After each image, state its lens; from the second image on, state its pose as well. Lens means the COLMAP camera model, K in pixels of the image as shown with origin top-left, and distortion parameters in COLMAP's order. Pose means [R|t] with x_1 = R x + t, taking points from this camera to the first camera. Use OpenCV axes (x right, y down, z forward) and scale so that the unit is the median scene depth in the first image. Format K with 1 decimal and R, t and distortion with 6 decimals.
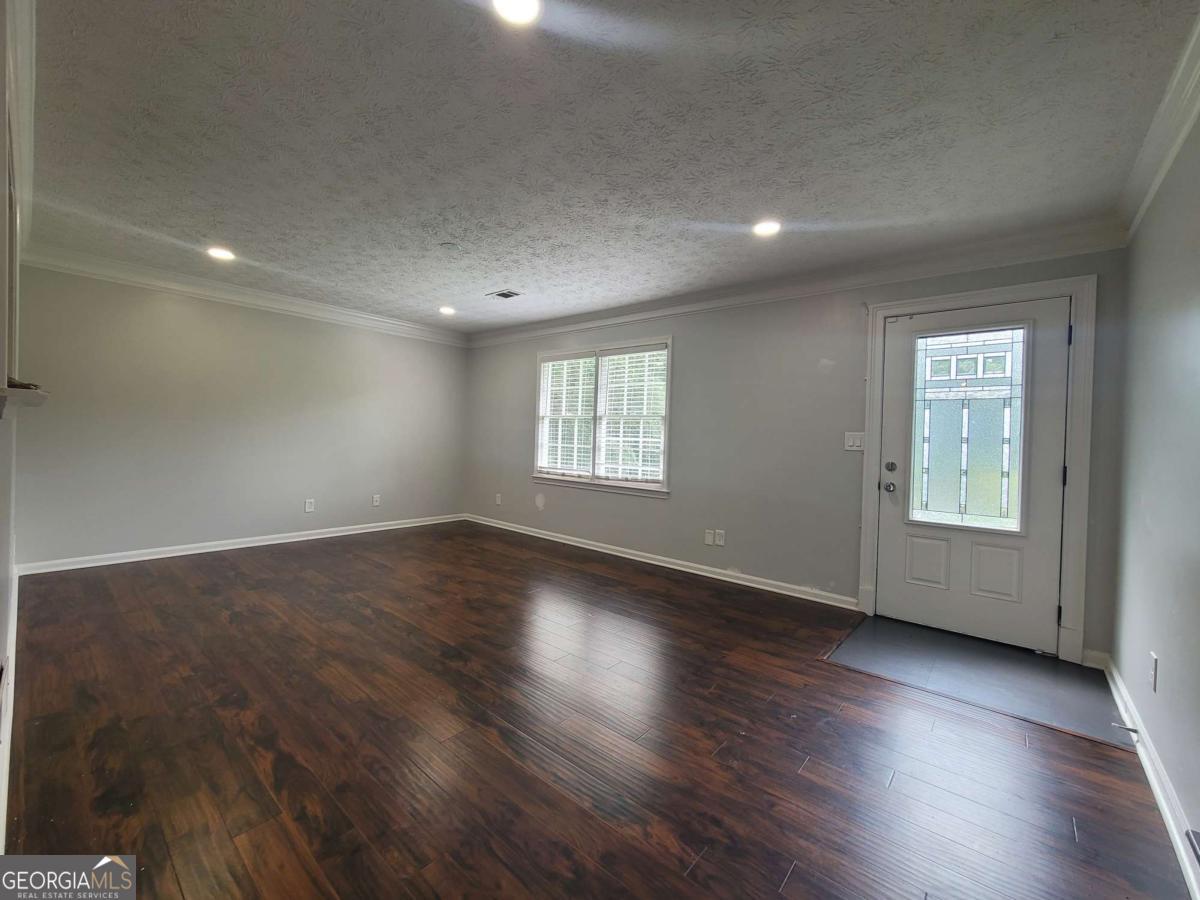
lens RADIAL K [[488.1, 0, 596.5], [0, 488.1, 443.4], [0, 0, 1]] dist [-0.001954, -0.000430]
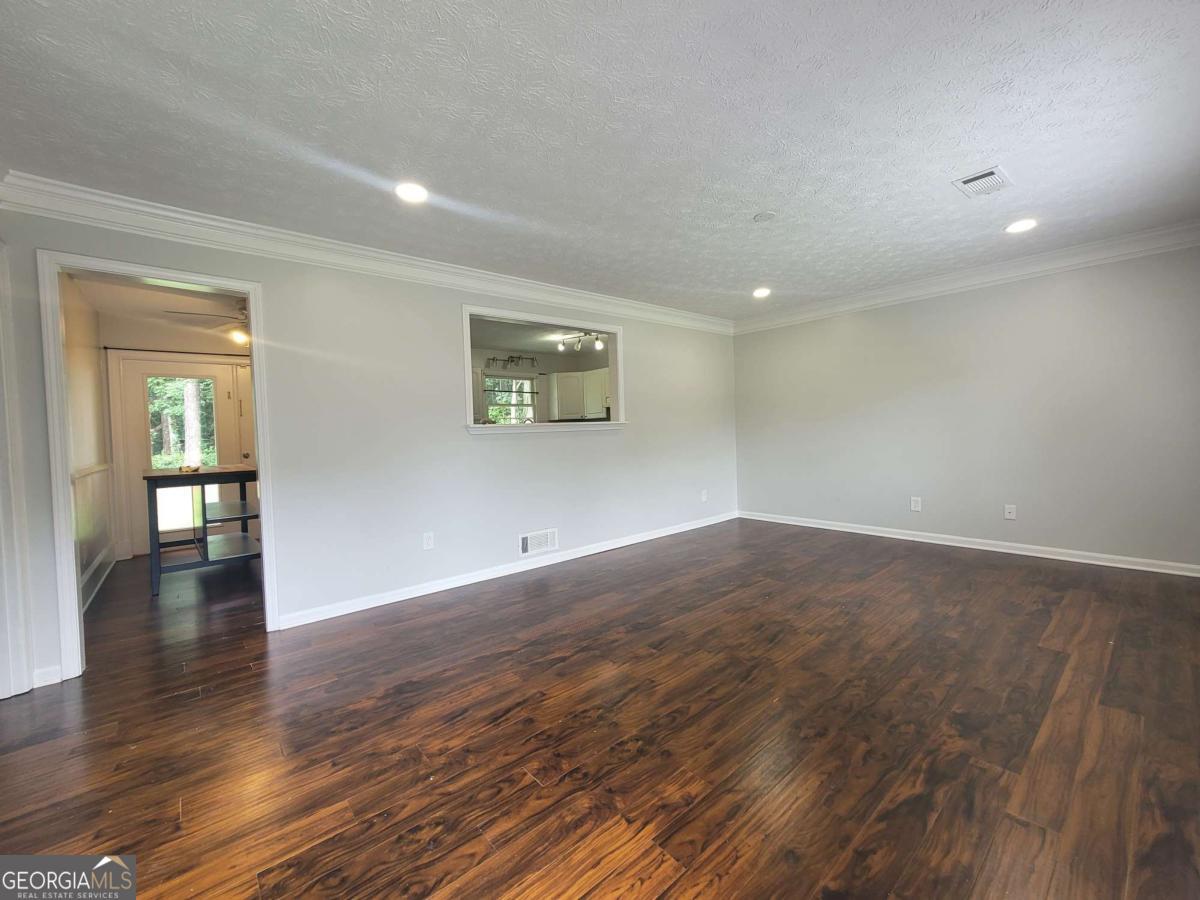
lens RADIAL K [[488.1, 0, 596.5], [0, 488.1, 443.4], [0, 0, 1]] dist [-0.001954, -0.000430]
pose [[-0.158742, -0.002047, -0.987318, 0.848760], [0.016639, 0.999850, -0.004748, 0.012393], [0.987180, -0.017182, -0.158685, 1.104010]]
